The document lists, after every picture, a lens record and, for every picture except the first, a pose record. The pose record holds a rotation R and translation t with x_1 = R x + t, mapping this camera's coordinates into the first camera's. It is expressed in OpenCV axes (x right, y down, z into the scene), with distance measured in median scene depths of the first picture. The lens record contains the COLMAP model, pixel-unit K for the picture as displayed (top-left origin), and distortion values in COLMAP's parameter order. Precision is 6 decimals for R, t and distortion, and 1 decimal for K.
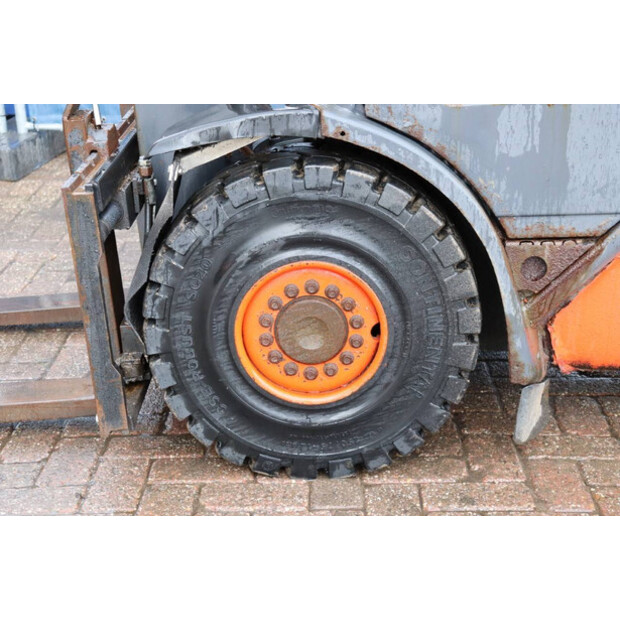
lens RADIAL K [[1151.3, 0, 311.6], [0, 1151.3, 312.4], [0, 0, 1]] dist [0.256053, 0.000000]
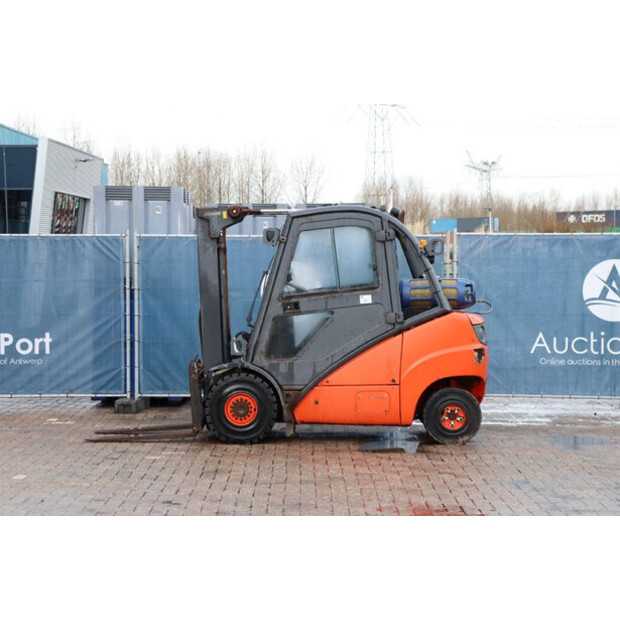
lens RADIAL K [[1441.2, 0, 310.1], [0, 1441.2, 308.8], [0, 0, 1]] dist [0.416520, 0.000000]
pose [[0.999759, 0.014152, 0.016753, 0.173157], [-0.008360, 0.952174, -0.305442, 1.401300], [-0.020275, 0.305228, 0.952063, -4.661353]]
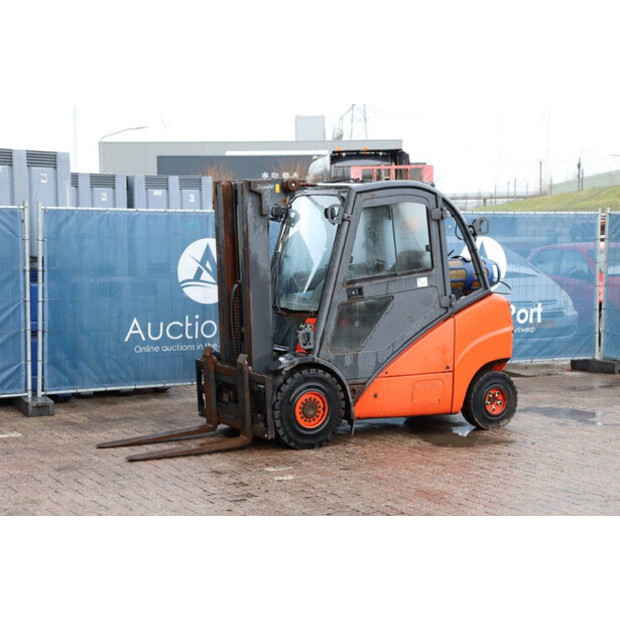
lens RADIAL K [[1151.3, 0, 308.5], [0, 1151.3, 307.3], [0, 0, 1]] dist [0.256053, 0.000000]
pose [[0.855645, -0.018287, 0.517239, -2.117662], [0.158935, 0.960372, -0.228966, 0.603870], [-0.492555, 0.278121, 0.824644, -2.485357]]
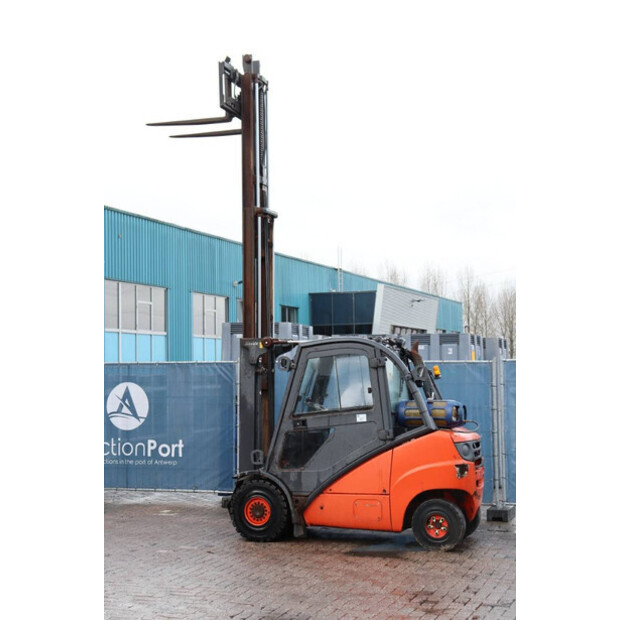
lens RADIAL K [[1100.6, 0, 310.0], [0, 1100.6, 303.5], [0, 0, 1]] dist [0.244550, 0.000000]
pose [[0.956639, -0.003266, -0.291257, 1.763528], [-0.111998, 0.918939, -0.378163, 1.068593], [0.268882, 0.394386, 0.878728, -3.934653]]
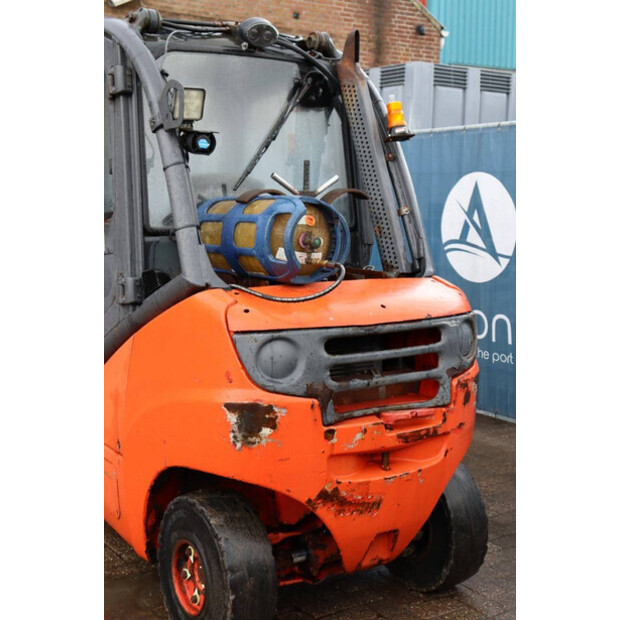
lens RADIAL K [[933.5, 0, 310.2], [0, 933.5, 305.7], [0, 0, 1]] dist [0.139540, 0.000000]
pose [[0.581902, 0.115228, -0.805054, 2.013333], [-0.294064, 0.952744, -0.076187, -0.291056], [0.758232, 0.281071, 0.588288, 0.214127]]
